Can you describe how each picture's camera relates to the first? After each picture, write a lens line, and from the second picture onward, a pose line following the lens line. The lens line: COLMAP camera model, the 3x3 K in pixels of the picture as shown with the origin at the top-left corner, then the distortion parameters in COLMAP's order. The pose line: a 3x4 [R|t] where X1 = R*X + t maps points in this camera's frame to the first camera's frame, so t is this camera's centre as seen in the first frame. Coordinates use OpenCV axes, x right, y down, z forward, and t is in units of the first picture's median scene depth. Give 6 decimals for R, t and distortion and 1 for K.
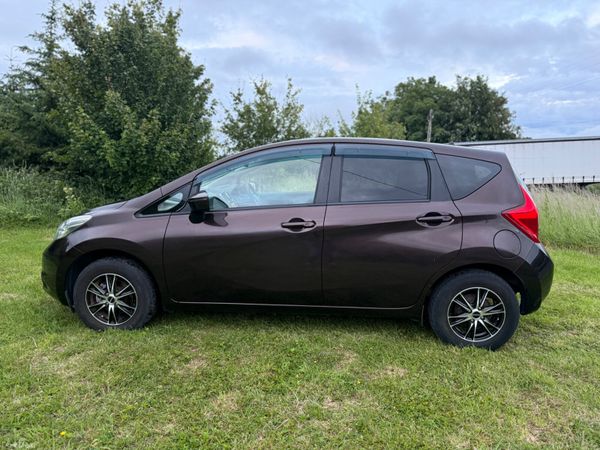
lens RADIAL K [[436.4, 0, 301.4], [0, 436.4, 226.4], [0, 0, 1]] dist [0.031201, -0.036037]
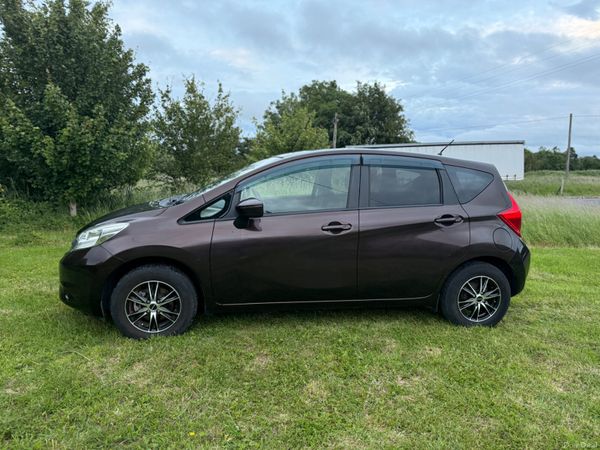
lens RADIAL K [[436.4, 0, 301.4], [0, 436.4, 226.4], [0, 0, 1]] dist [0.031201, -0.036037]
pose [[0.969762, -0.022122, 0.243046, -0.327362], [0.020711, 0.999751, 0.008359, -0.016488], [-0.243170, -0.003072, 0.969979, -0.044978]]
